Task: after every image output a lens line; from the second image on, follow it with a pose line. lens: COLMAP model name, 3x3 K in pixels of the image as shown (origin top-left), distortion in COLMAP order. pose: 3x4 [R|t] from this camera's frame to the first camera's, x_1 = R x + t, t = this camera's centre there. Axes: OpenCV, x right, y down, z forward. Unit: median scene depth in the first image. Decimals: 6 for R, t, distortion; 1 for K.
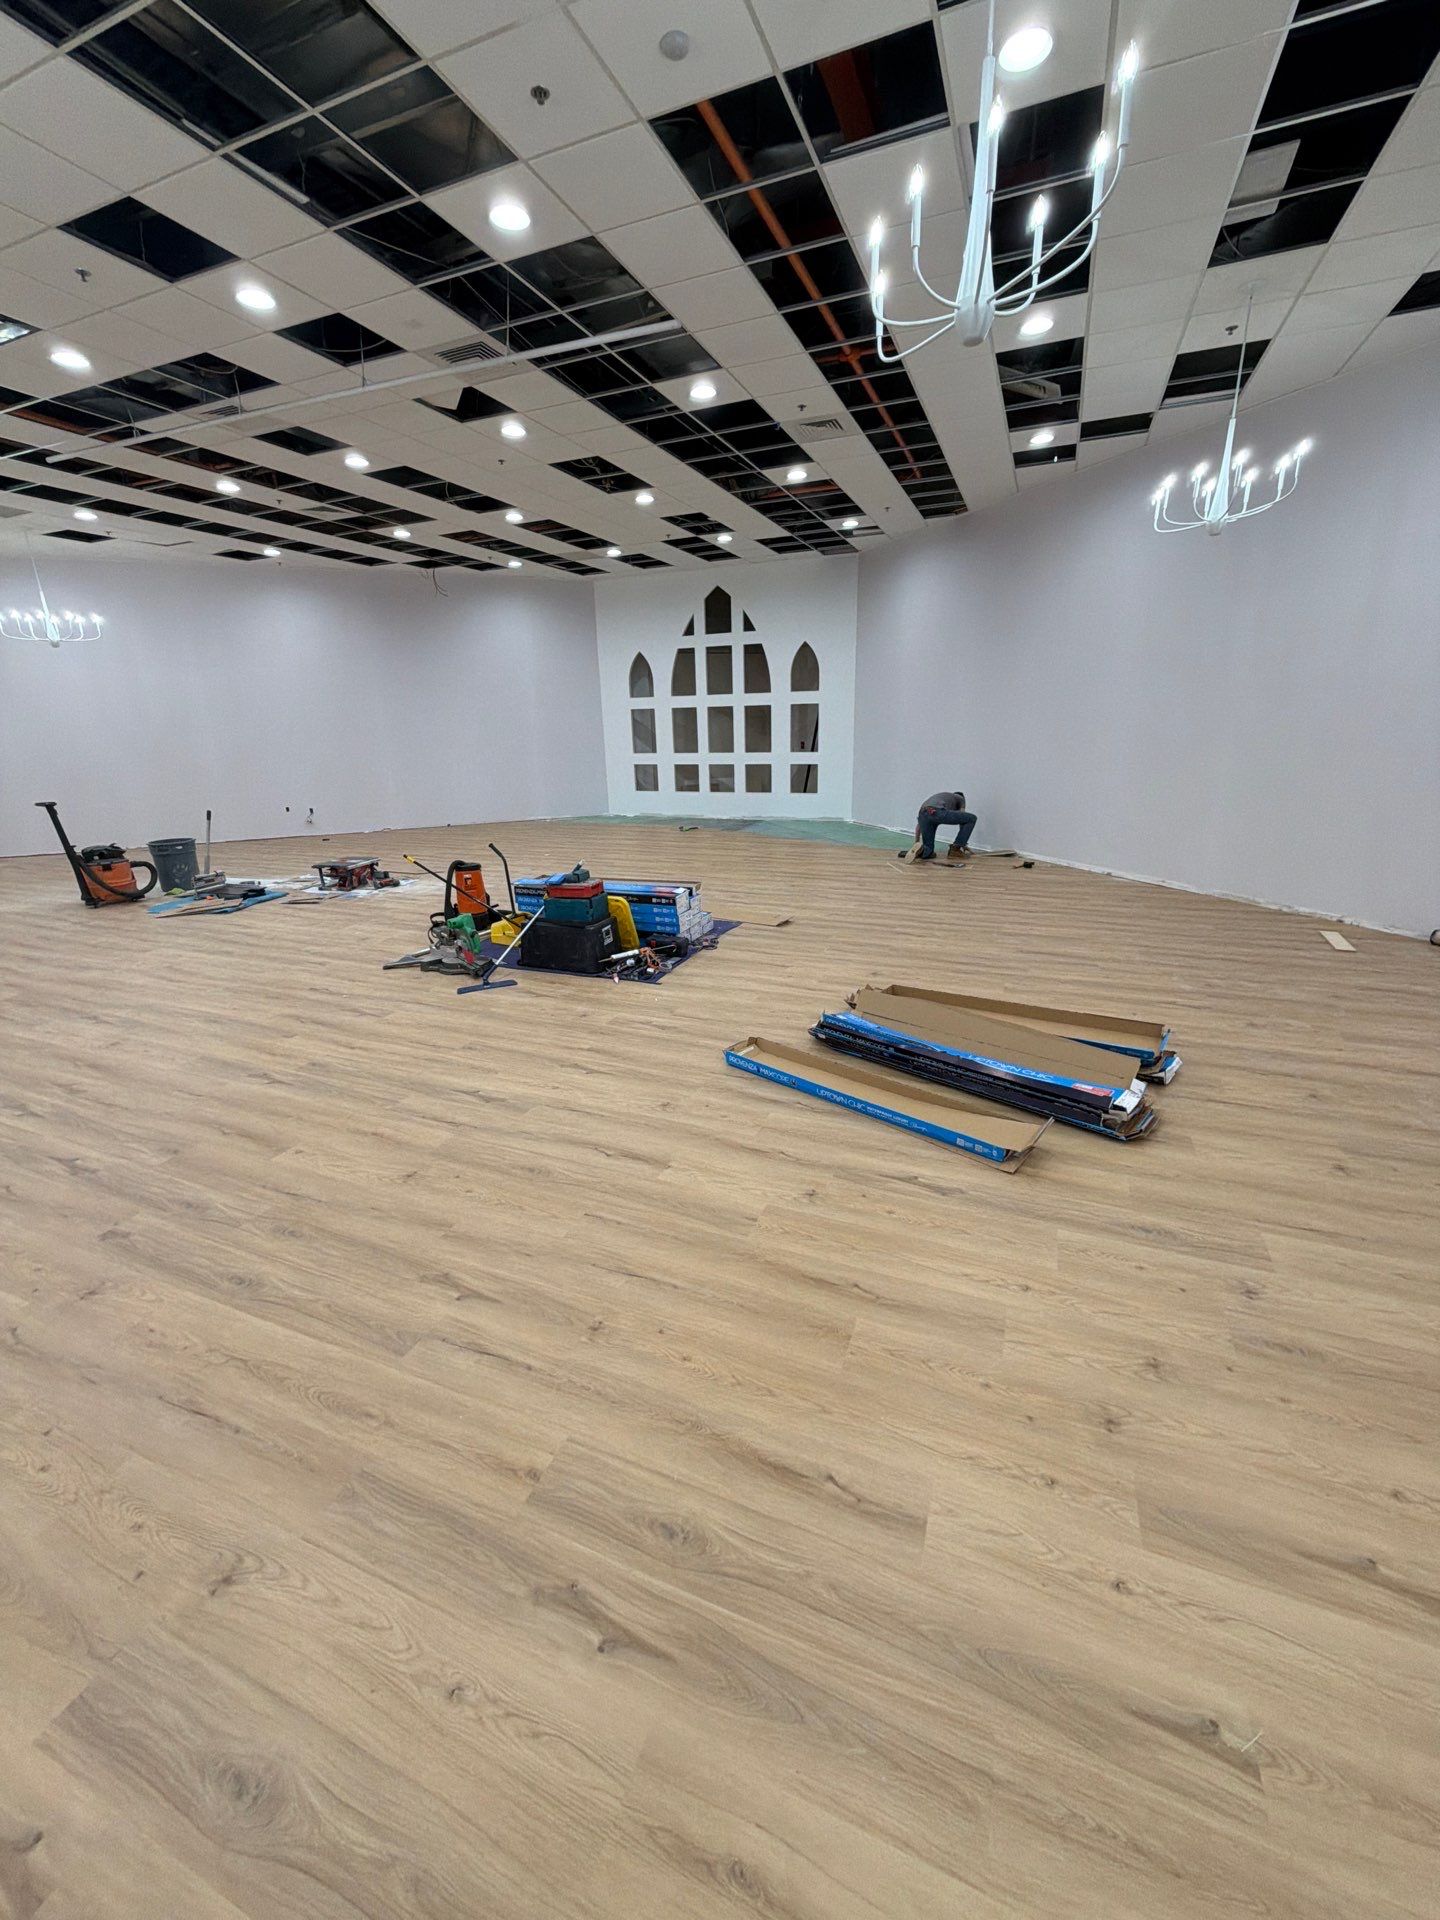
lens RADIAL K [[763.9, 0, 722.3], [0, 763.9, 960.1], [0, 0, 1]] dist [0.000042, 0.000031]
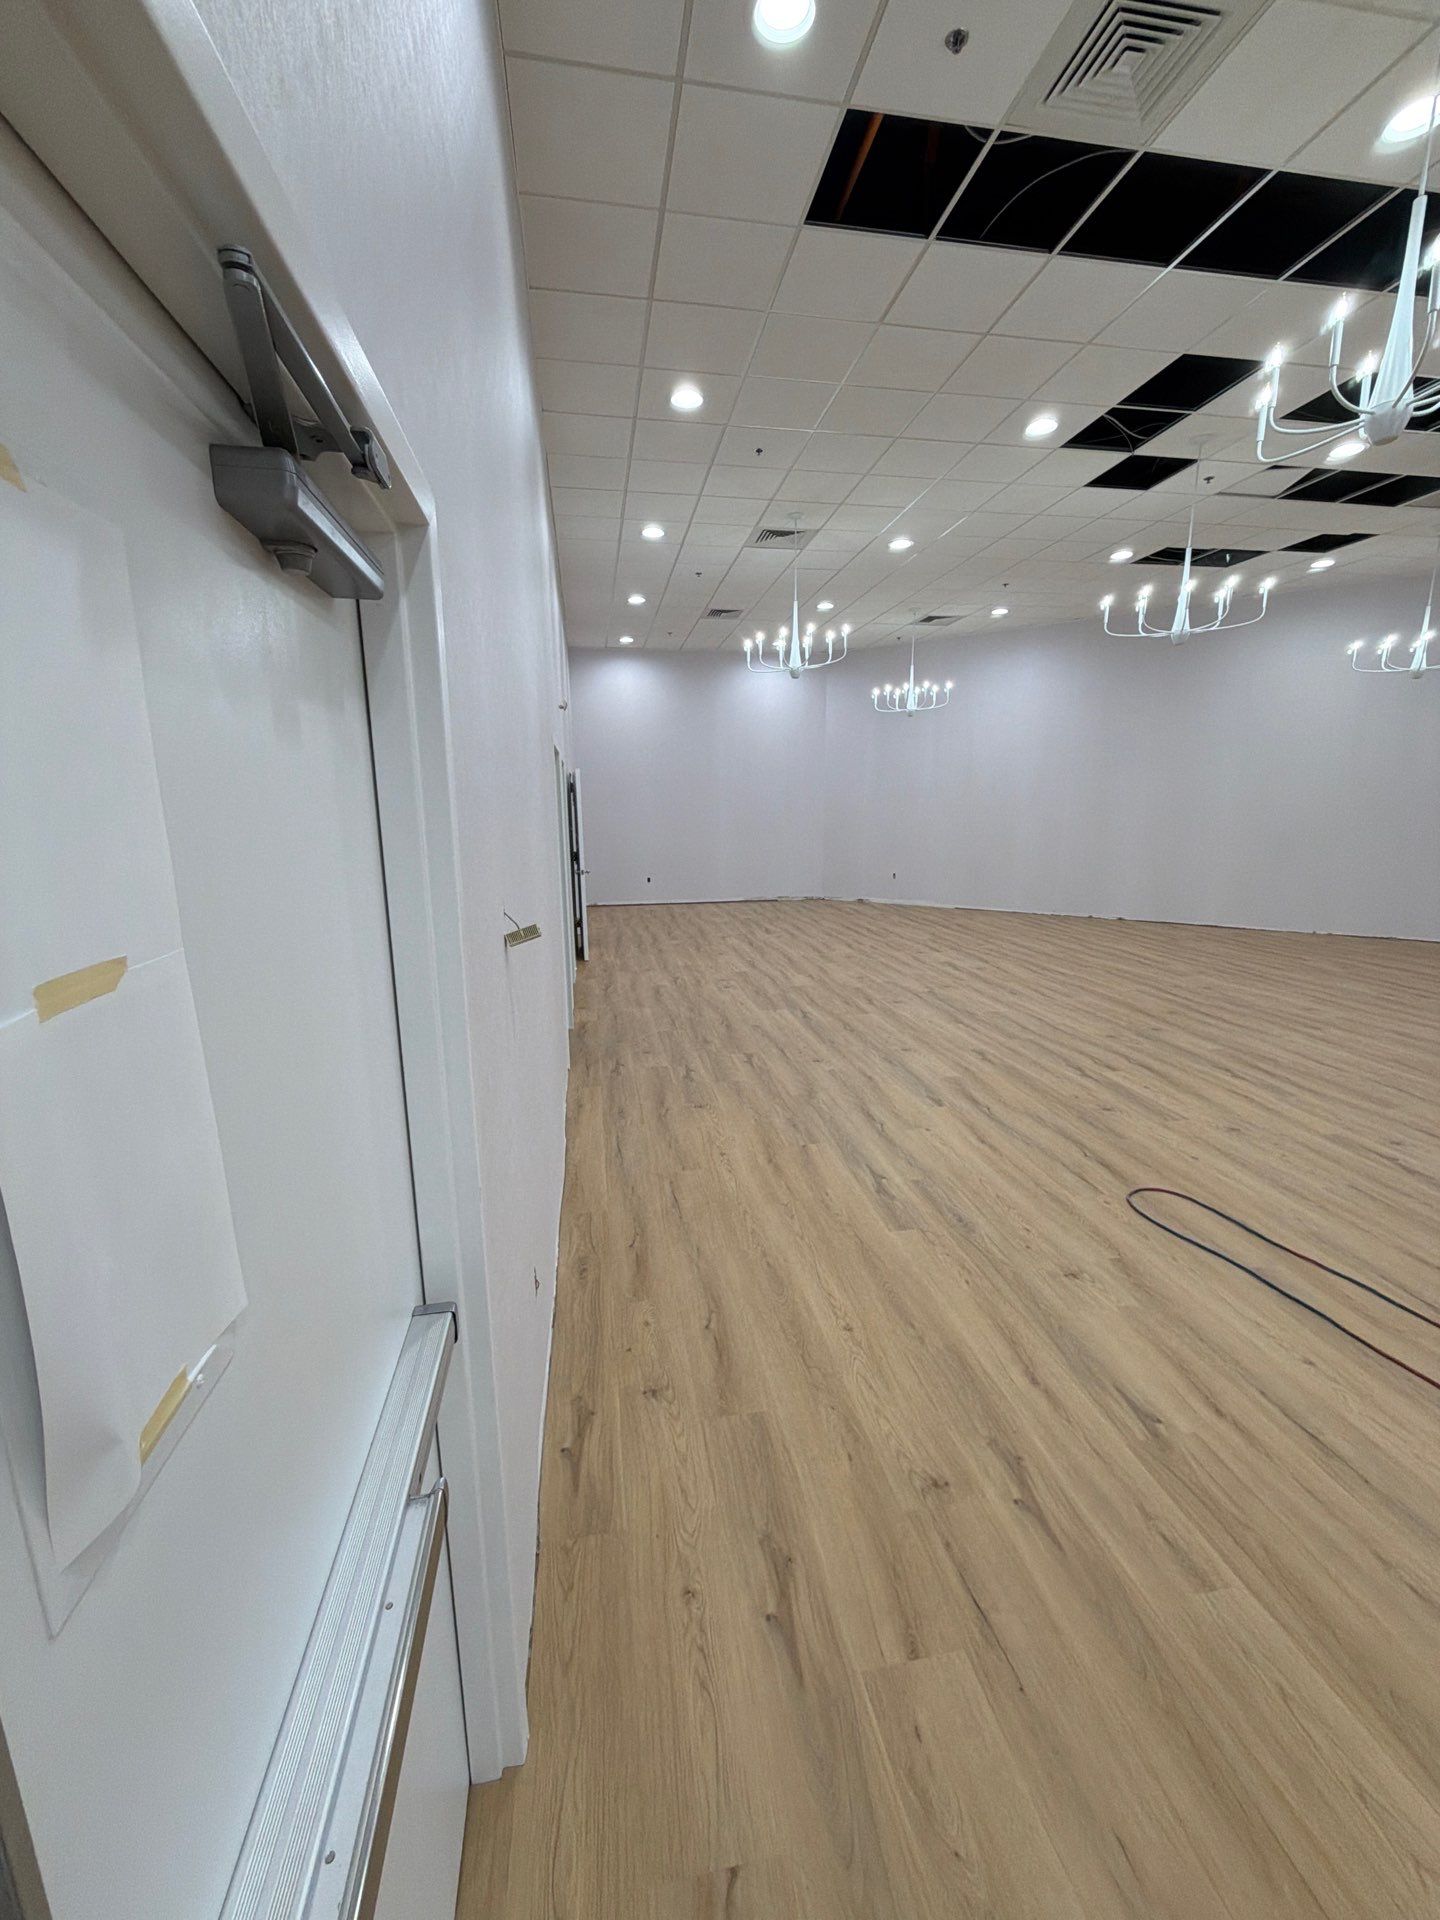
lens RADIAL K [[763.9, 0, 722.3], [0, 763.9, 960.1], [0, 0, 1]] dist [0.000042, 0.000031]
pose [[0.536003, 0.190440, -0.822456, -0.585759], [-0.259176, 0.964298, 0.054377, -0.001704], [0.803448, 0.184014, 0.566224, 0.068254]]
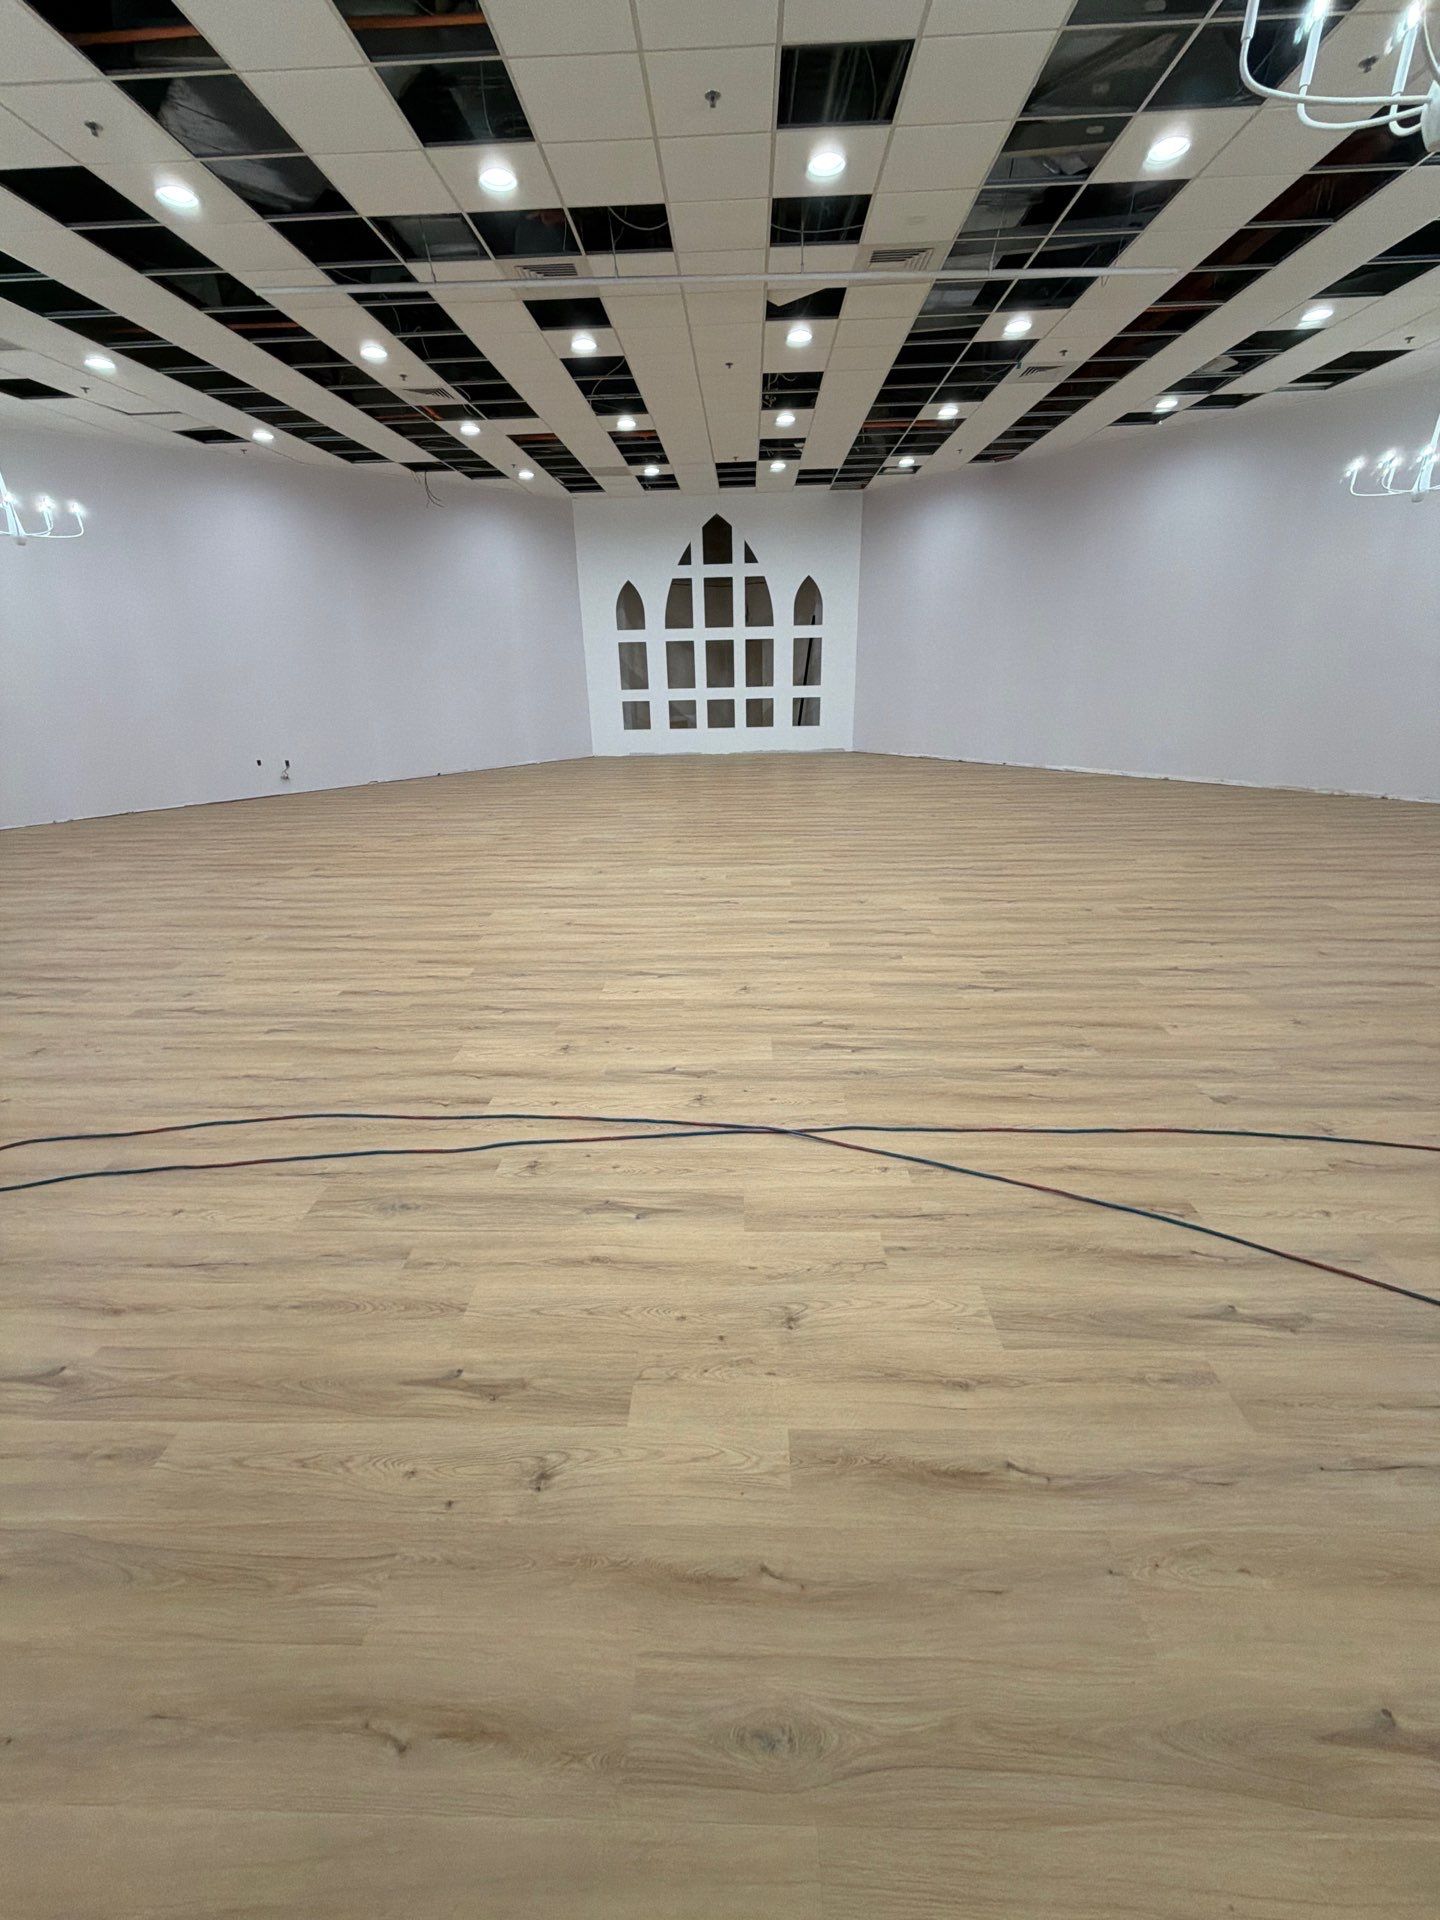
lens RADIAL K [[763.9, 0, 722.3], [0, 763.9, 960.1], [0, 0, 1]] dist [0.000042, 0.000031]
pose [[0.934900, -0.129643, 0.330385, -0.556989], [0.107613, 0.990621, 0.084204, -0.003357], [-0.338202, -0.043168, 0.940083, 0.065424]]
